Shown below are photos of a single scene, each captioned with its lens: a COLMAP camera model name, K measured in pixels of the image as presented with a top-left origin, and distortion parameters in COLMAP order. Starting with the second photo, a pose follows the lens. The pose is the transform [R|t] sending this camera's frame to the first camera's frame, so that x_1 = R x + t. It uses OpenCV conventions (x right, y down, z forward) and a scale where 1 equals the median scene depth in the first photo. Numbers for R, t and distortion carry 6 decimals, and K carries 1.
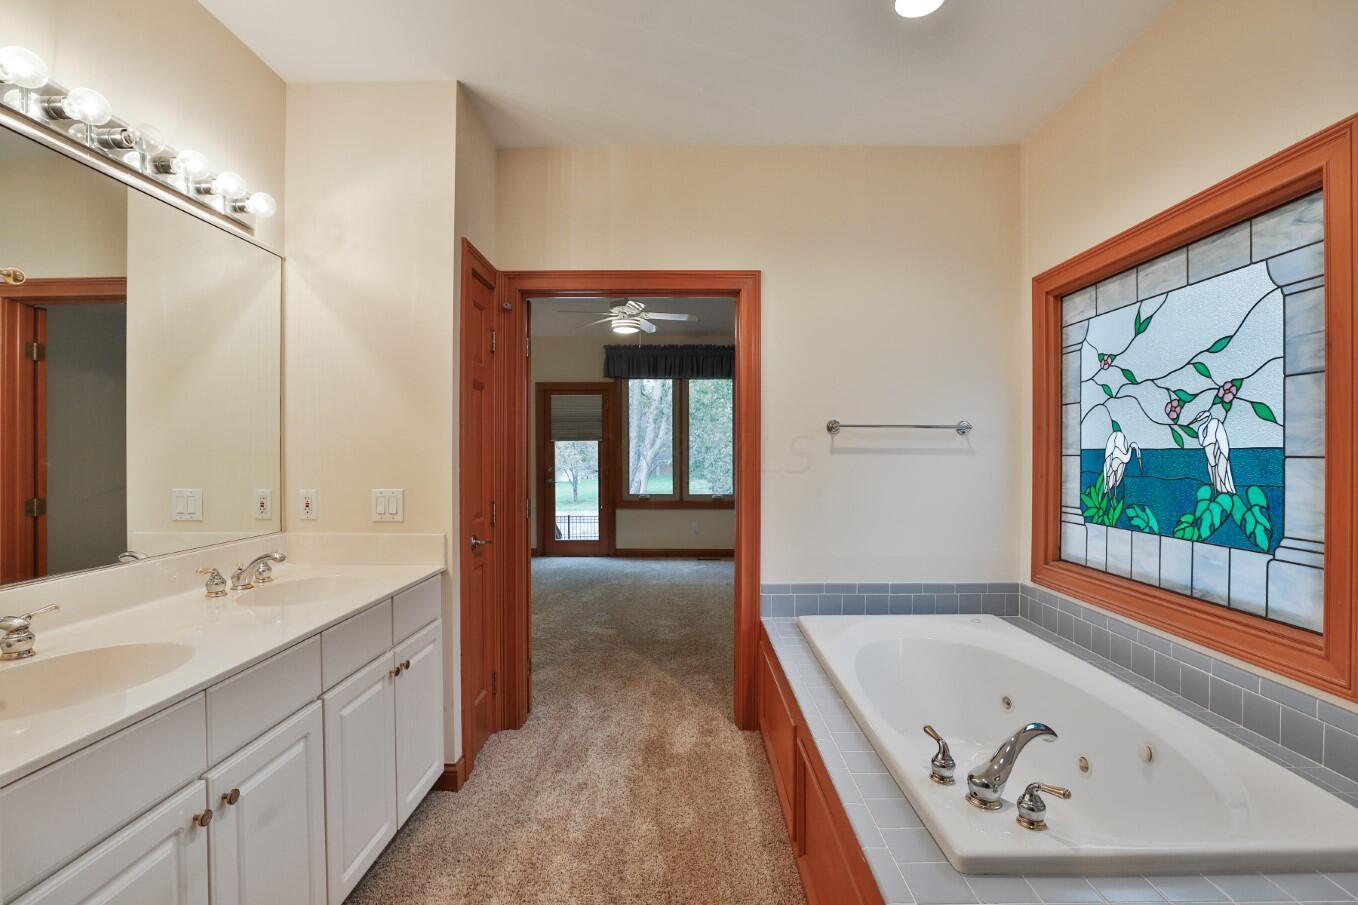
lens RADIAL K [[625.6, 0, 673.2], [0, 625.6, 455.4], [0, 0, 1]] dist [-0.037893, 0.011877]
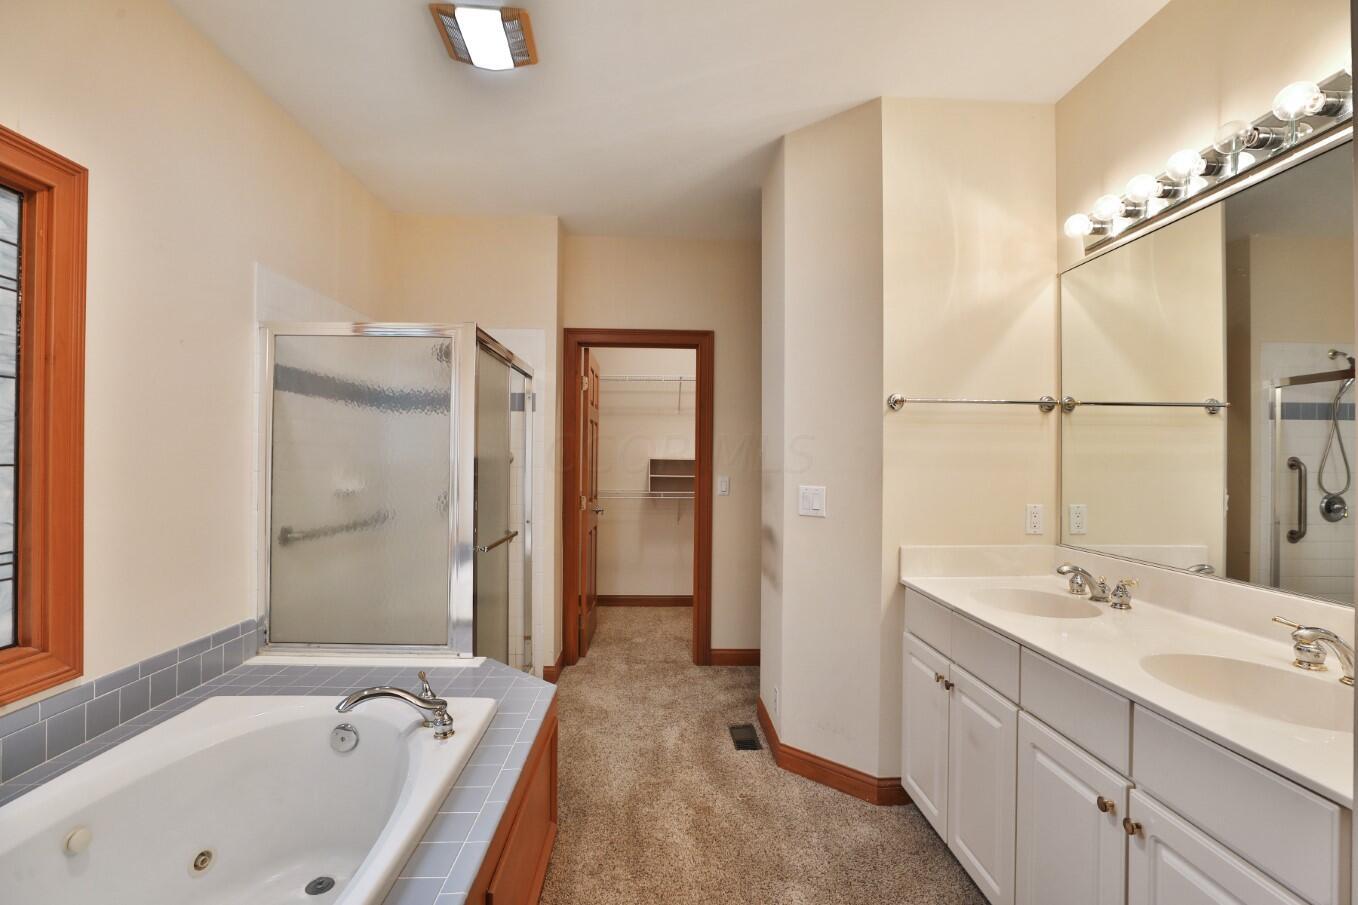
lens RADIAL K [[635.4, 0, 679.0], [0, 635.4, 452.5], [0, 0, 1]] dist [-0.037378, 0.000734]
pose [[-0.998167, -0.007125, -0.060101, 0.051509], [-0.006676, 0.999948, -0.007676, -0.016815], [0.060153, -0.007261, -0.998163, 2.018005]]
